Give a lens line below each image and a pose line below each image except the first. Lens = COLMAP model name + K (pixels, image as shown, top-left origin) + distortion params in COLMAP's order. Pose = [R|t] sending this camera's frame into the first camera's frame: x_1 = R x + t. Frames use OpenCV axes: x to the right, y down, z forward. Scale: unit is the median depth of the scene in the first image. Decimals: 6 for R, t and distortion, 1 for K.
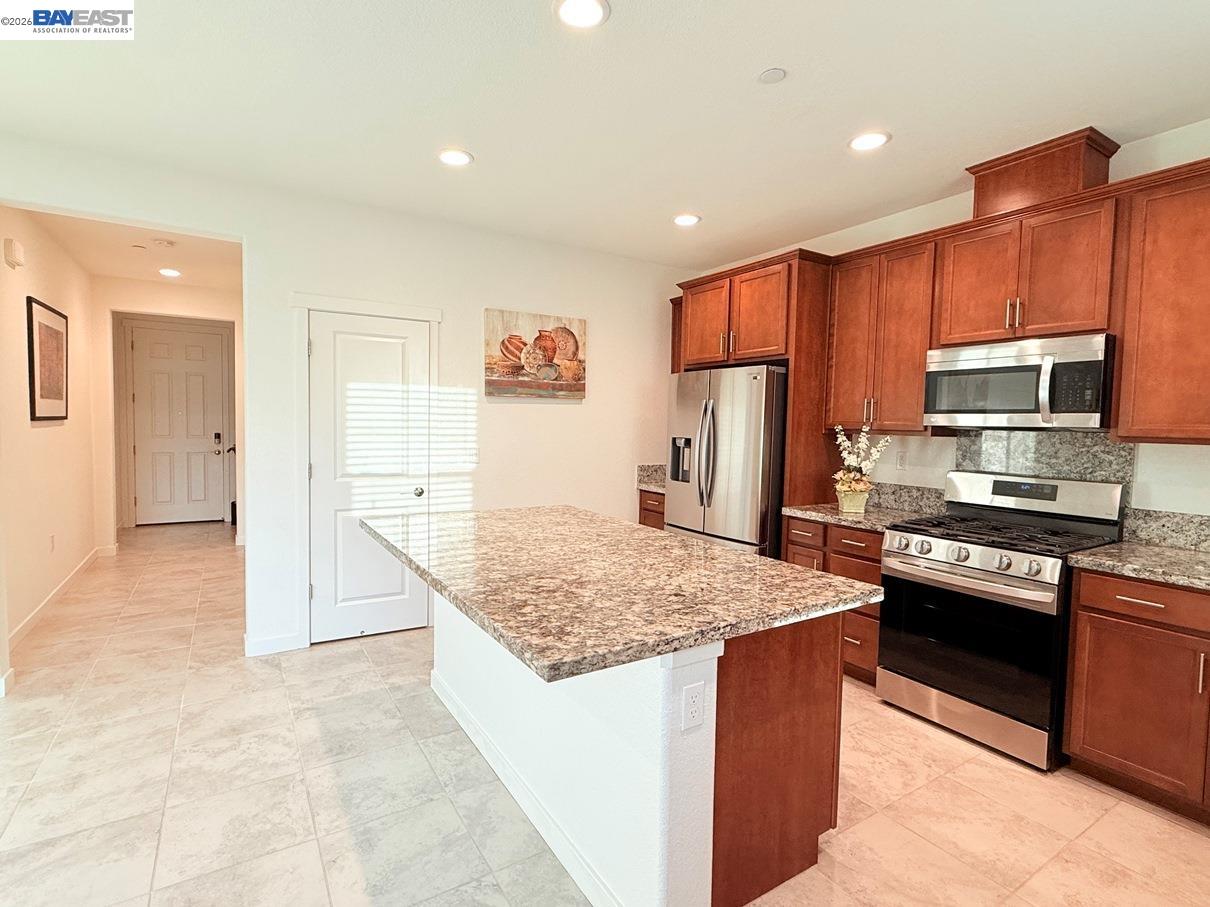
lens RADIAL K [[590.2, 0, 604.3], [0, 590.2, 452.8], [0, 0, 1]] dist [0.000786, -0.000425]
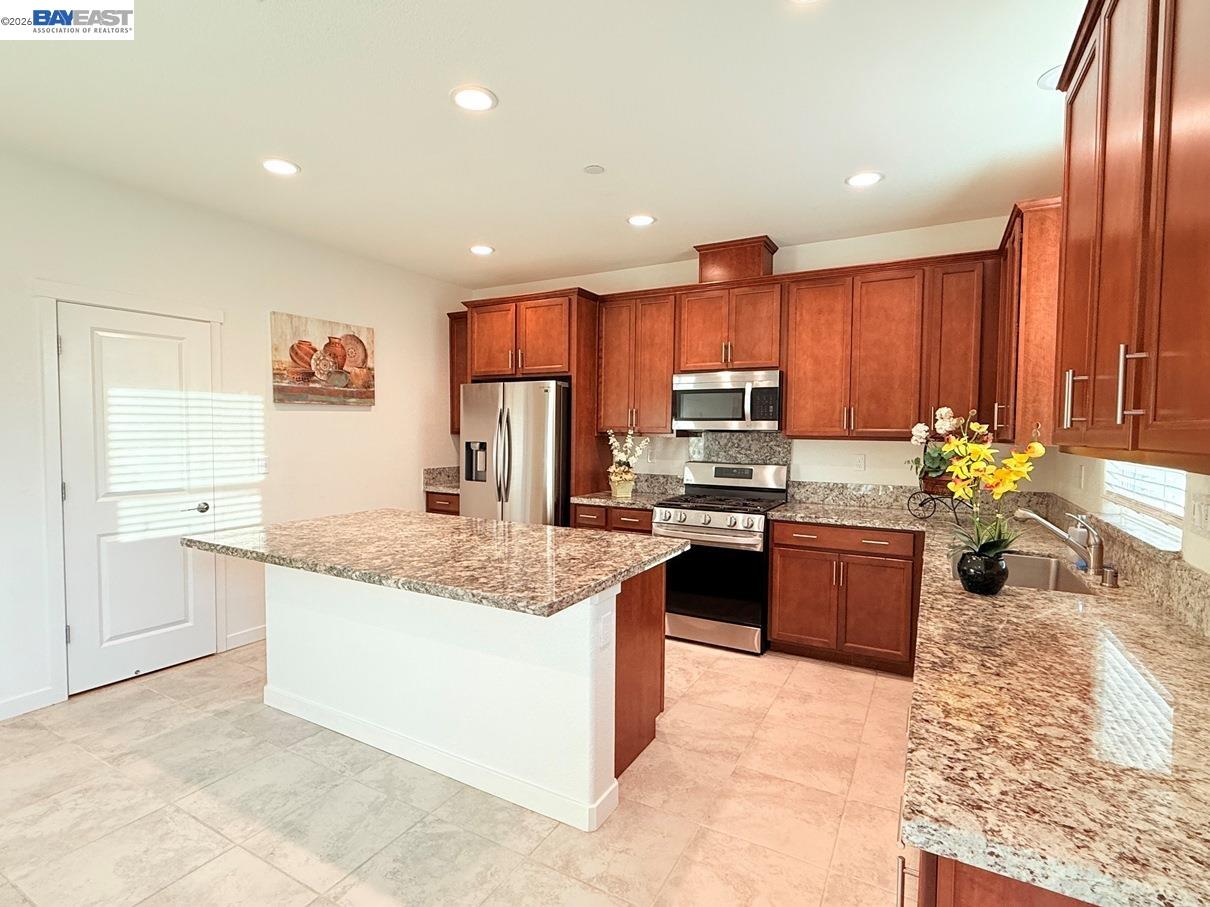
lens RADIAL K [[590.2, 0, 604.3], [0, 590.2, 455.2], [0, 0, 1]] dist [0.000786, -0.000425]
pose [[0.879510, -0.033077, 0.474730, -0.271108], [0.032341, 0.999430, 0.009719, -0.005275], [-0.474780, 0.006806, 0.880078, -0.138399]]
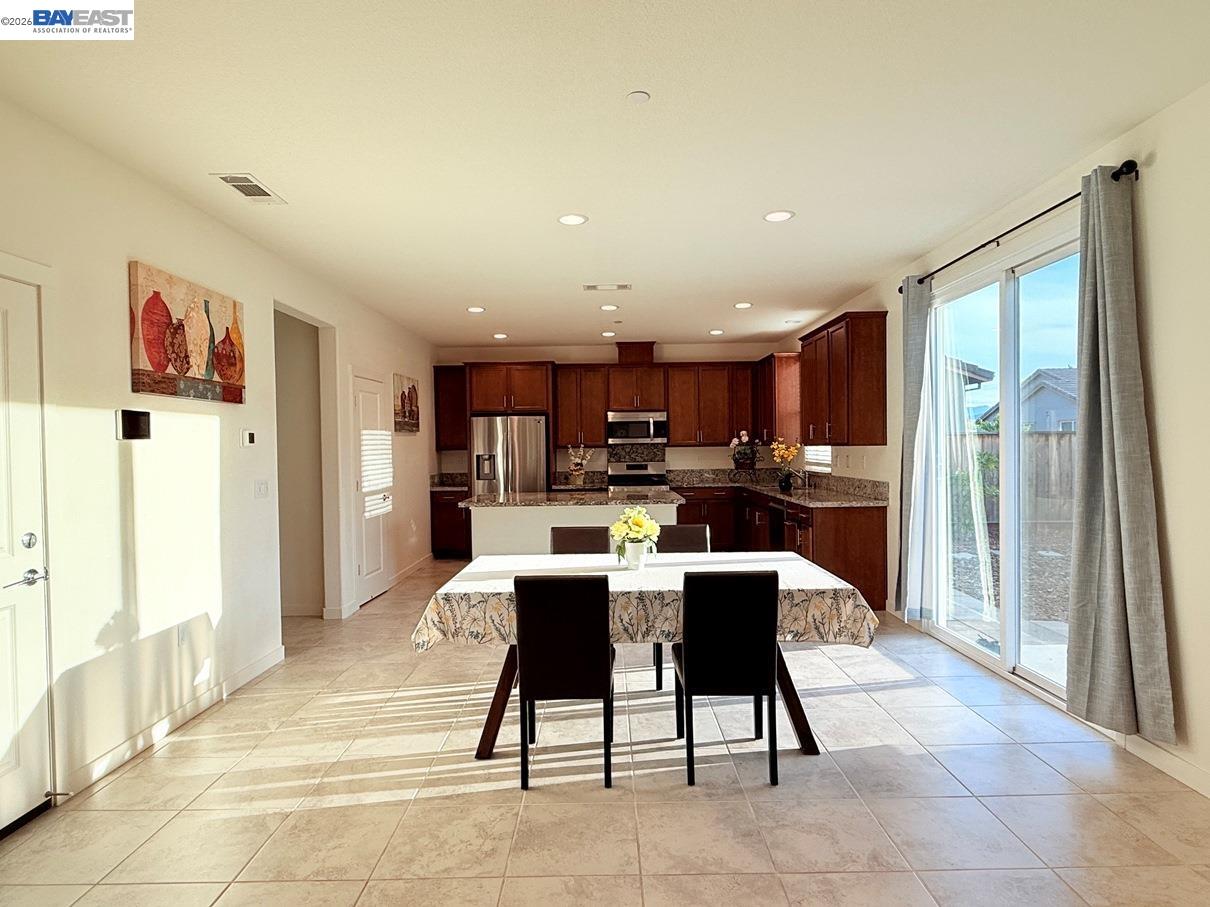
lens RADIAL K [[671.6, 0, 607.3], [0, 671.6, 457.0], [0, 0, 1]] dist [0.004013, 0.000146]
pose [[0.533977, -0.042765, 0.844417, -1.949051], [0.067744, 0.997673, 0.007688, -0.014142], [-0.842781, 0.053099, 0.535631, -0.508866]]
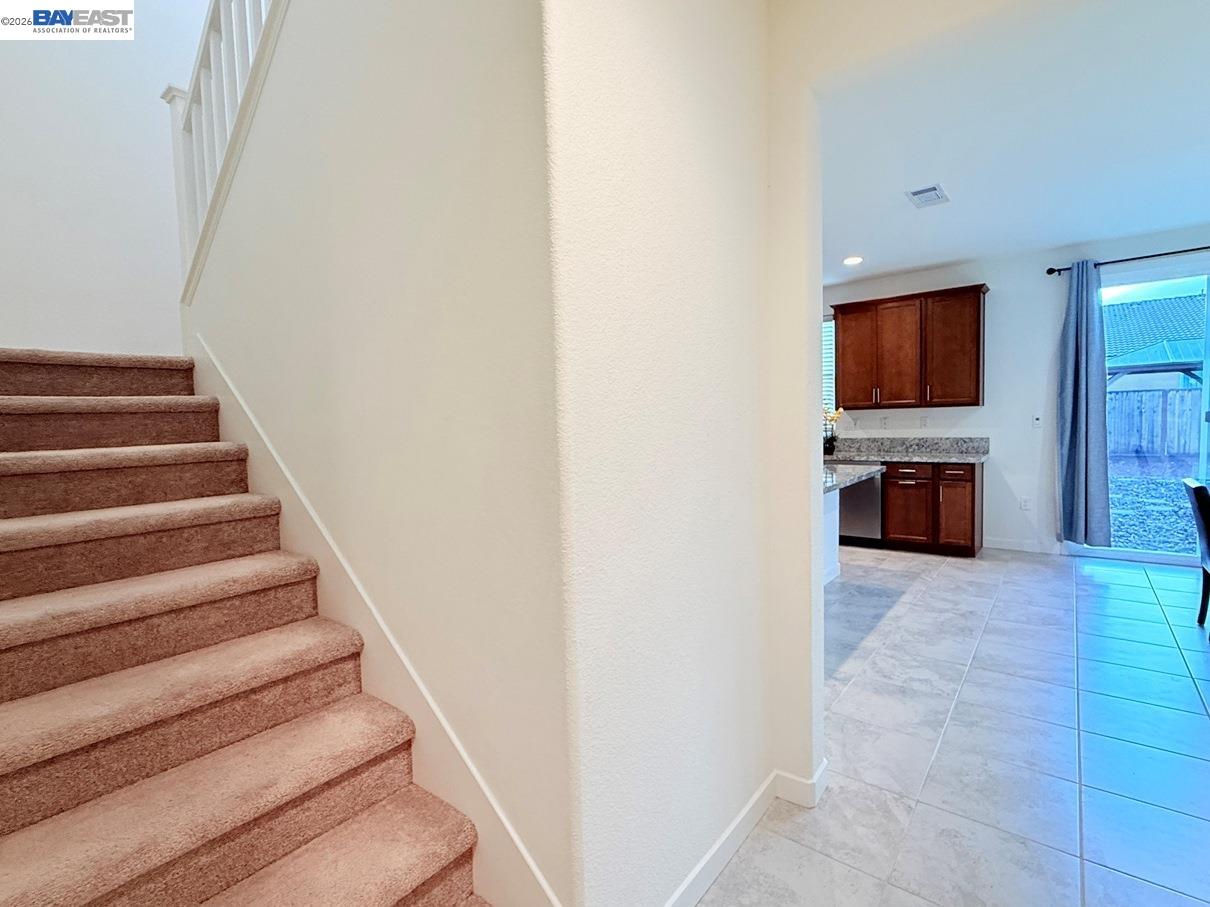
lens RADIAL K [[575.0, 0, 605.5], [0, 575.0, 457.9], [0, 0, 1]] dist [0.000622, 0.003127]
pose [[-0.321734, -0.076124, 0.943765, -1.309479], [0.070870, 0.992031, 0.104177, -0.096582], [-0.944174, 0.100402, -0.313775, 1.669938]]
